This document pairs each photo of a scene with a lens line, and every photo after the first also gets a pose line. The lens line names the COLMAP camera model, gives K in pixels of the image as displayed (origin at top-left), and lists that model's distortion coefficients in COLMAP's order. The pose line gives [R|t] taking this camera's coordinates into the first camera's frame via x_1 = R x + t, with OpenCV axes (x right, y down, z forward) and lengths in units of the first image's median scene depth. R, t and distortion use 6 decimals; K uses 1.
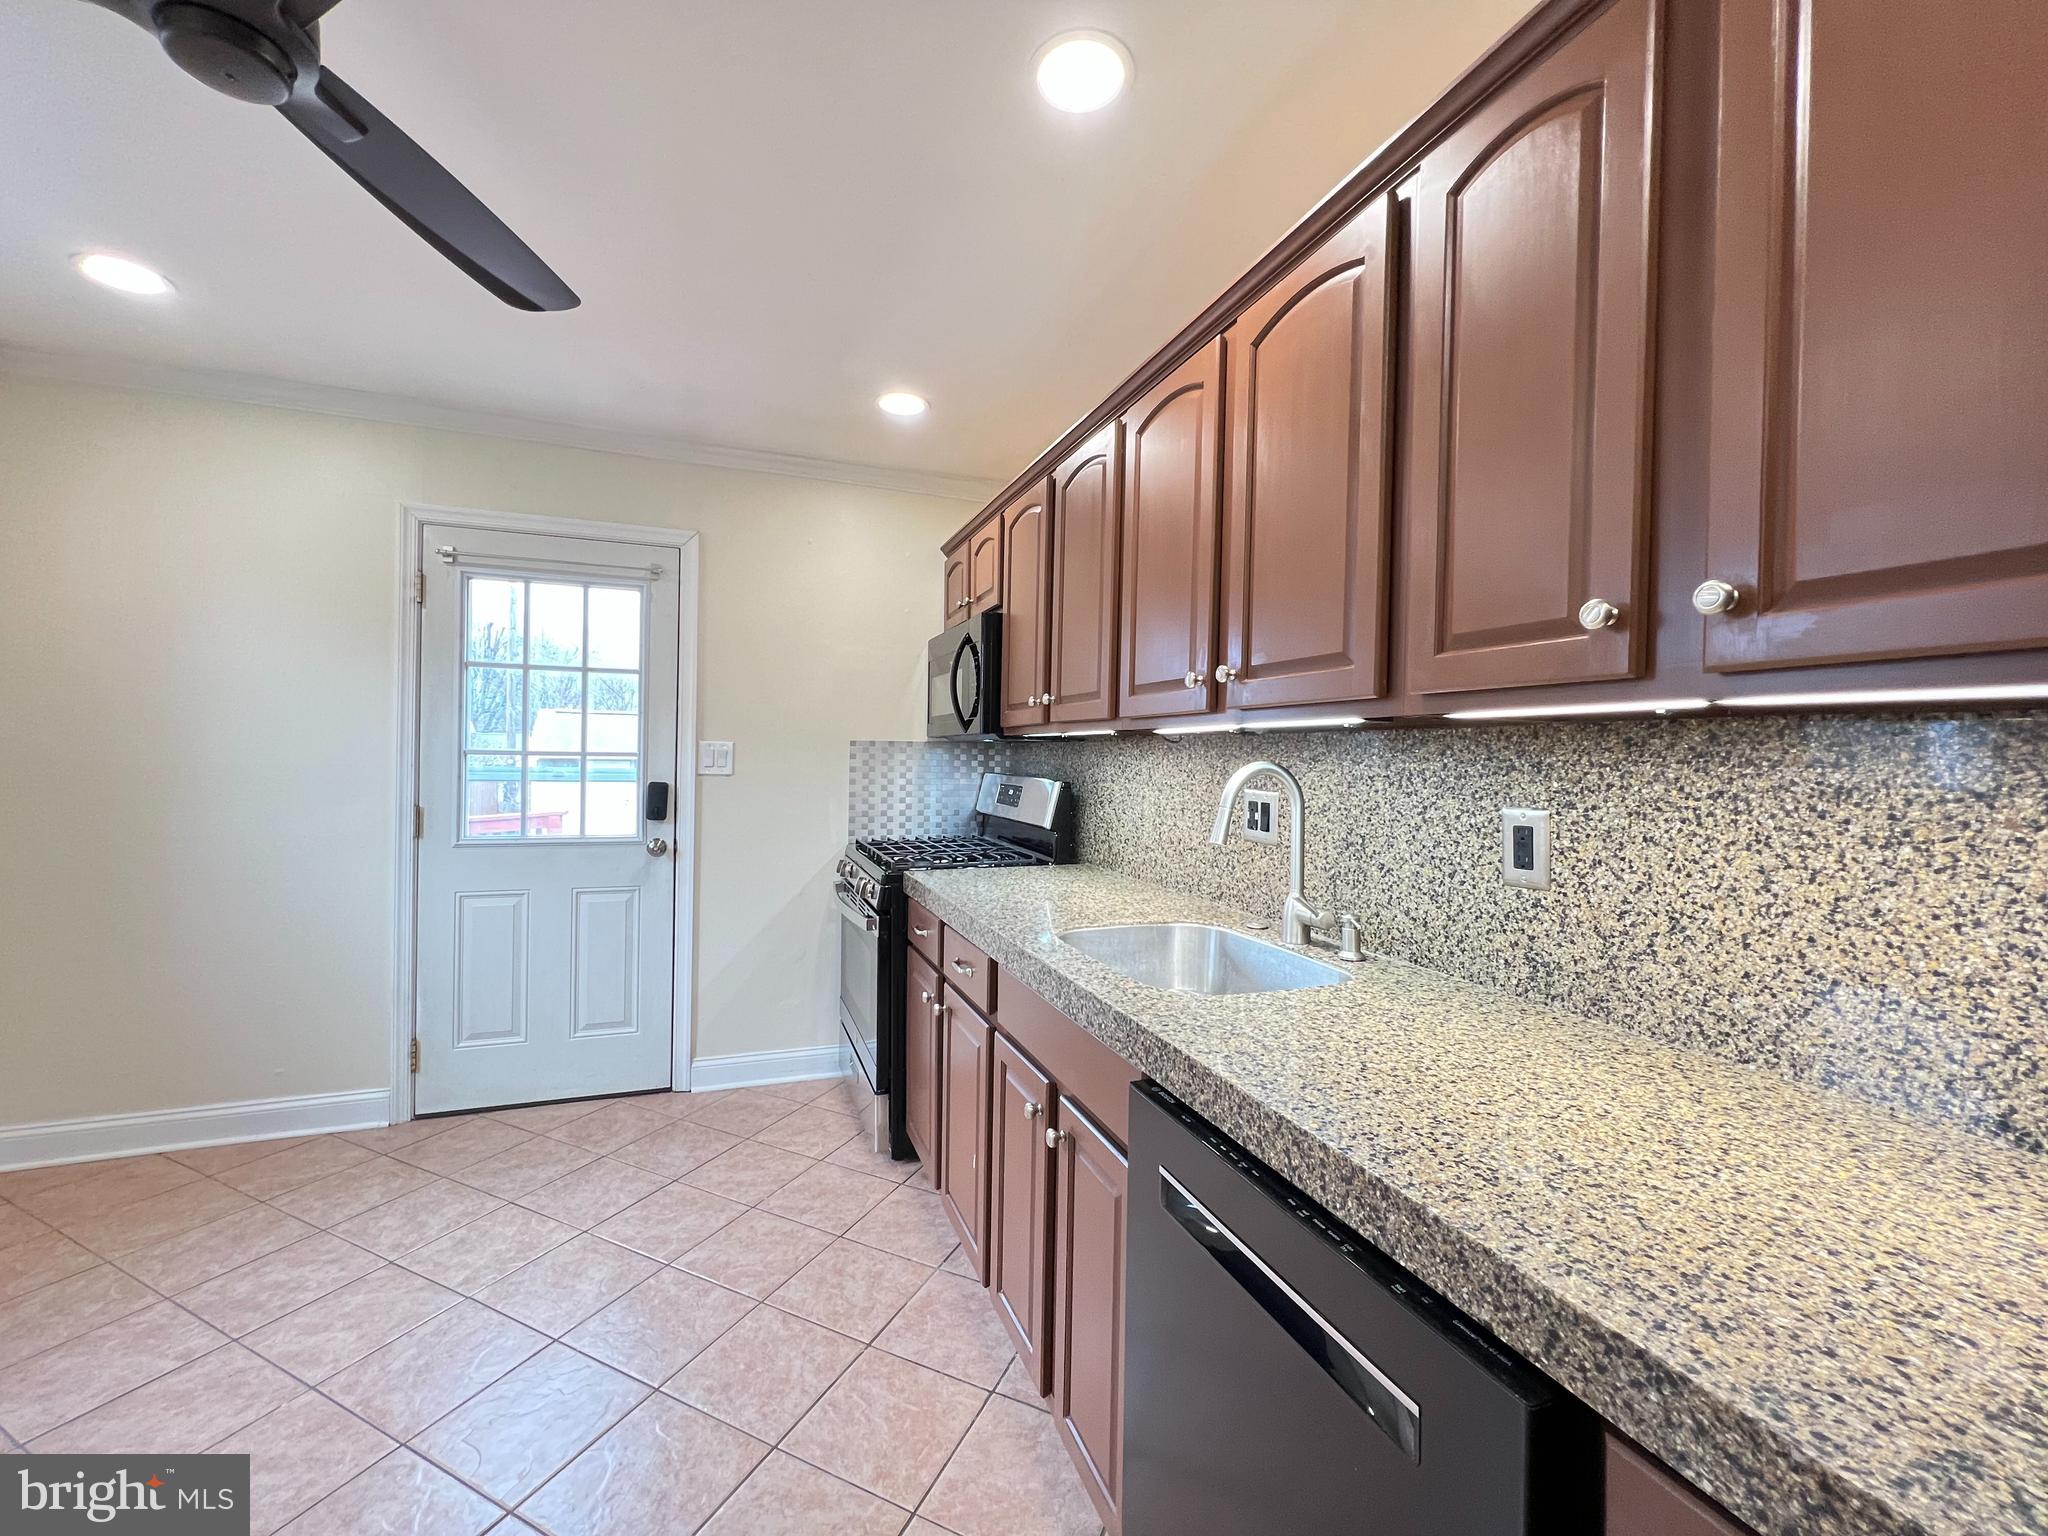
lens RADIAL K [[822.0, 0, 1029.9], [0, 822.0, 765.4], [0, 0, 1]] dist [-0.000982, 0.000241]
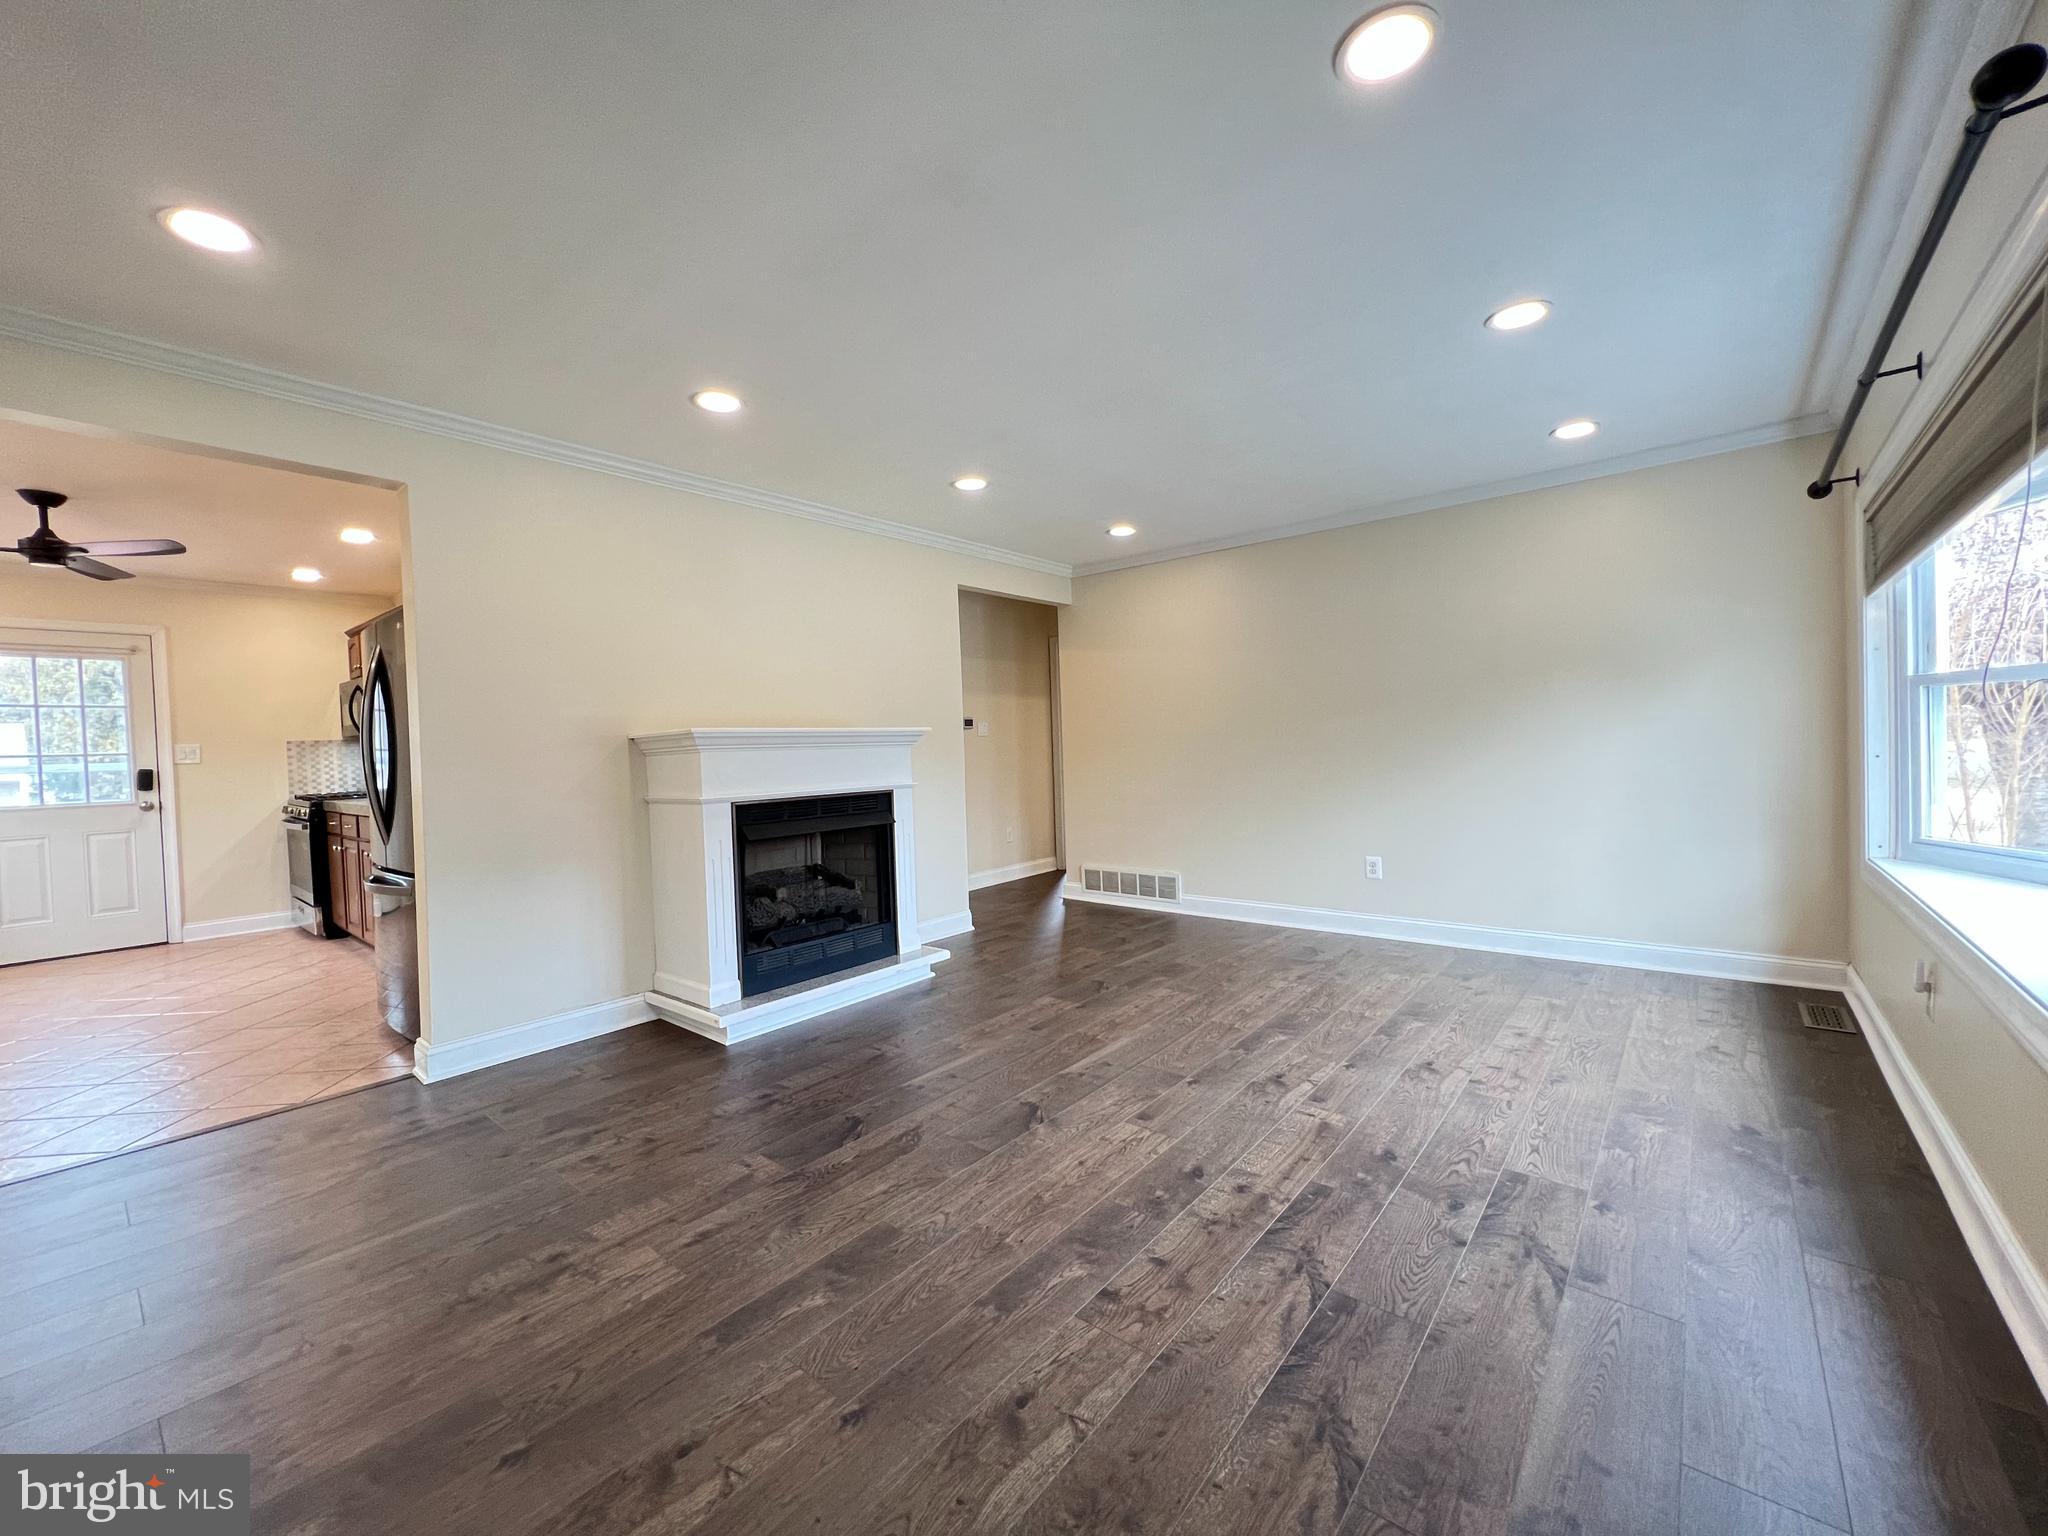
lens RADIAL K [[822.0, 0, 1033.4], [0, 822.0, 763.5], [0, 0, 1]] dist [-0.000982, 0.000241]
pose [[0.872278, -0.057696, 0.485594, 0.640907], [0.051396, 0.998332, 0.026294, 0.107803], [-0.486301, 0.002022, 0.873789, -2.646445]]
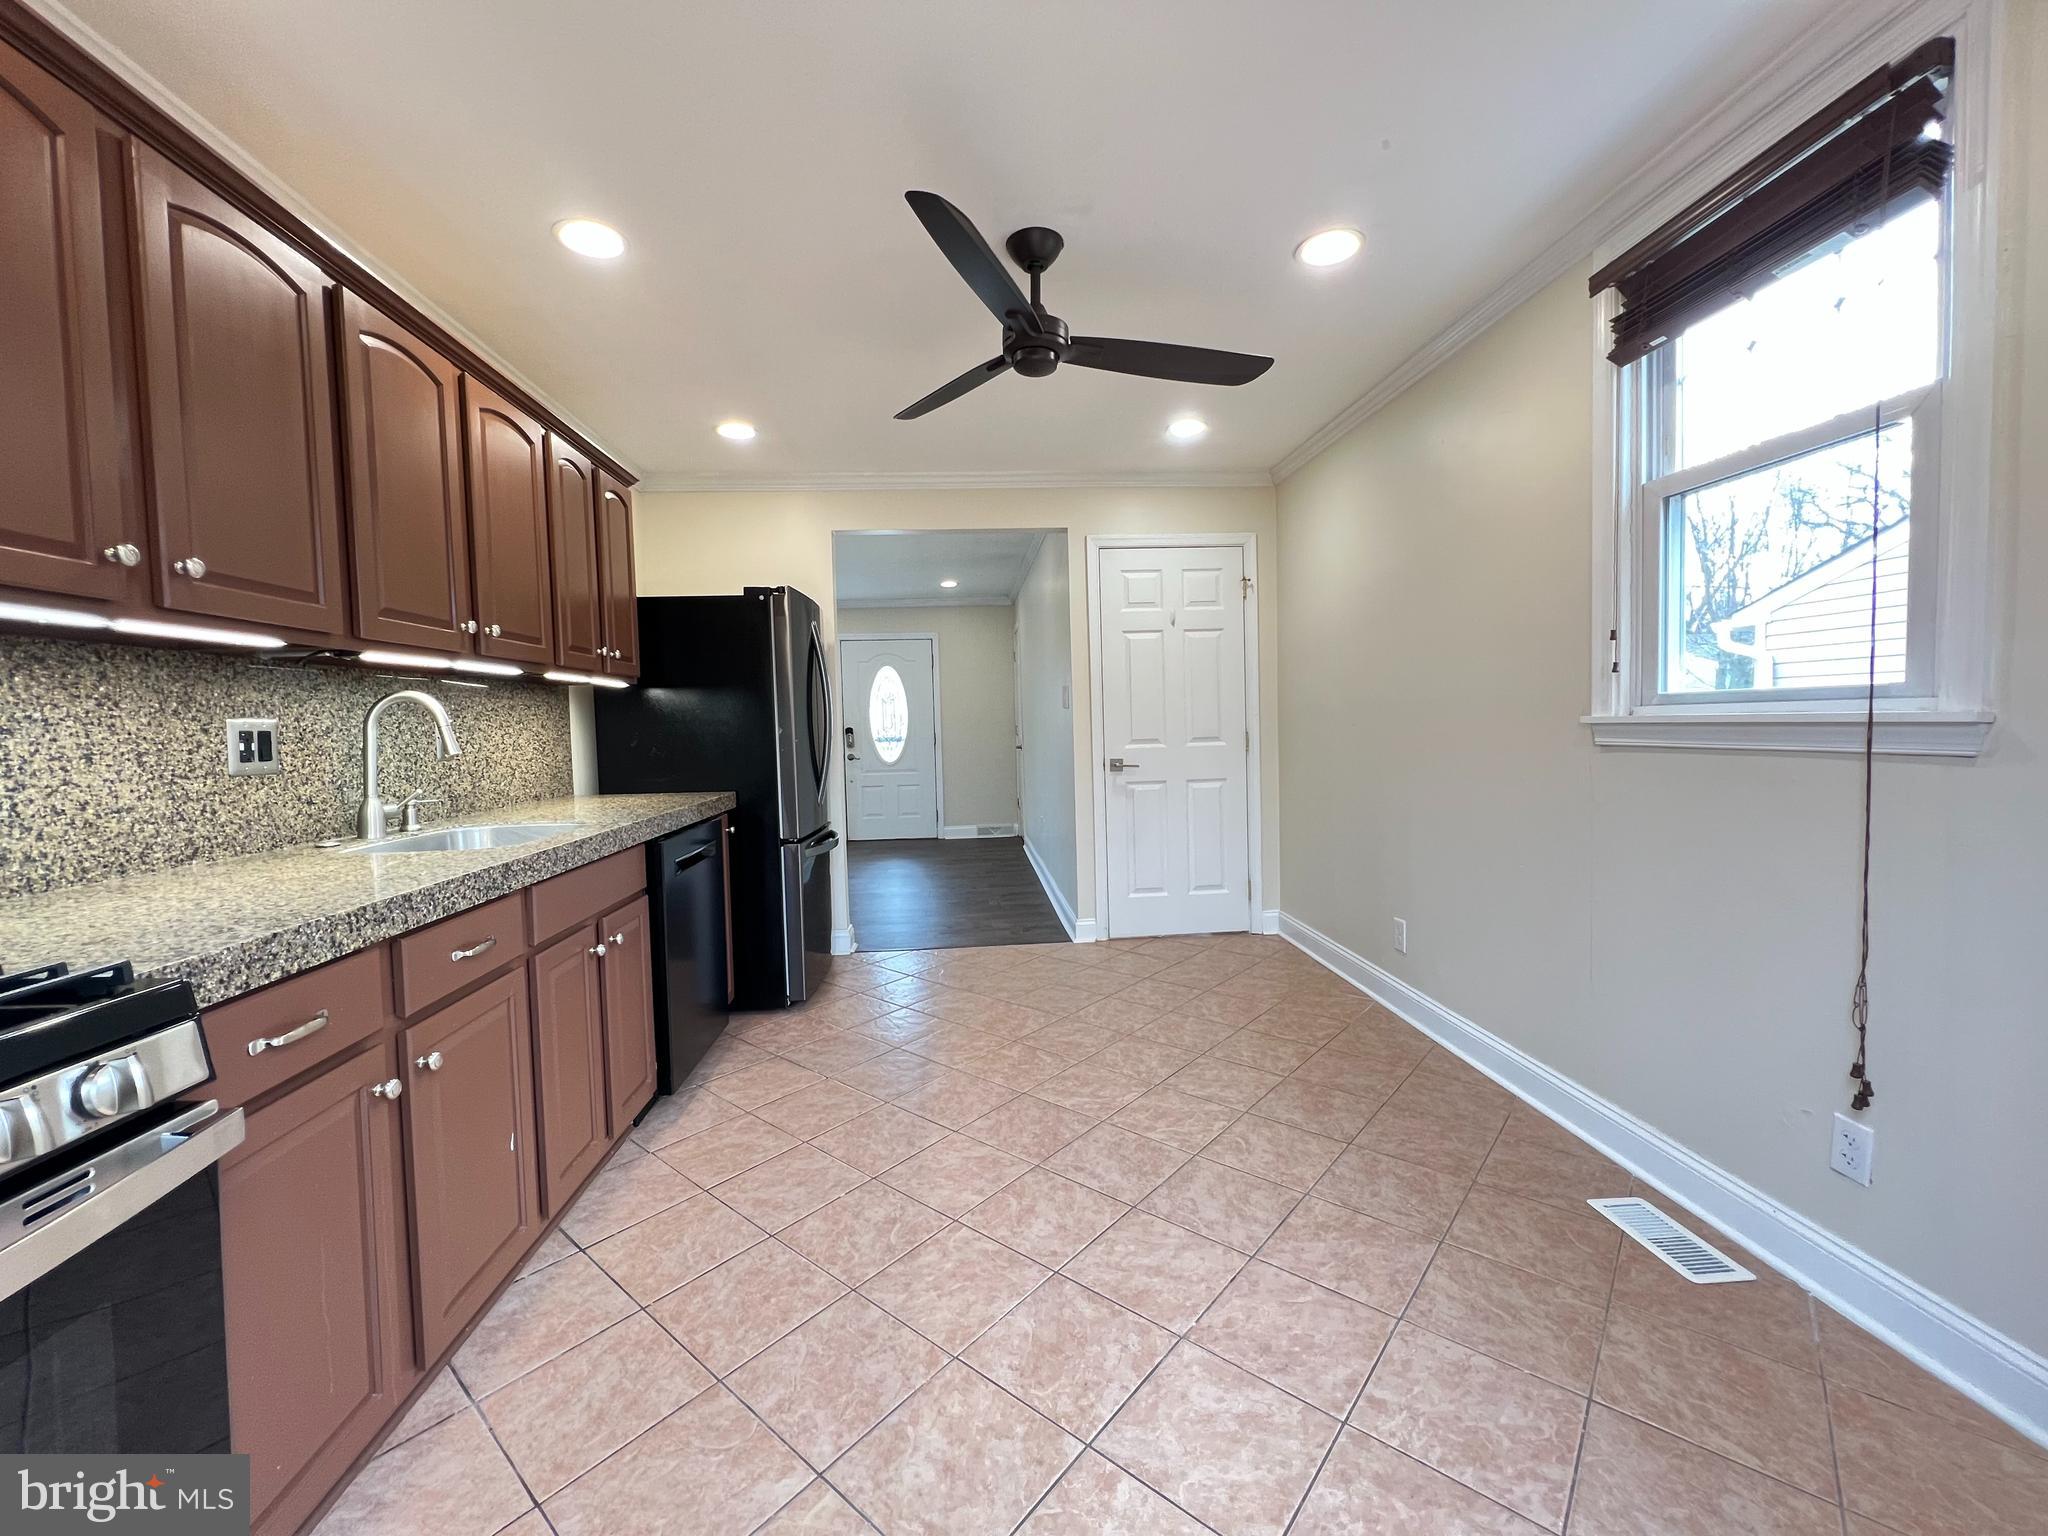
lens RADIAL K [[822.0, 0, 1021.0], [0, 822.0, 762.1], [0, 0, 1]] dist [-0.000982, 0.000241]
pose [[-0.958327, -0.006754, 0.285593, -0.707767], [0.012279, 0.997823, 0.064800, 0.025299], [-0.285409, 0.065606, -0.956158, 1.408043]]
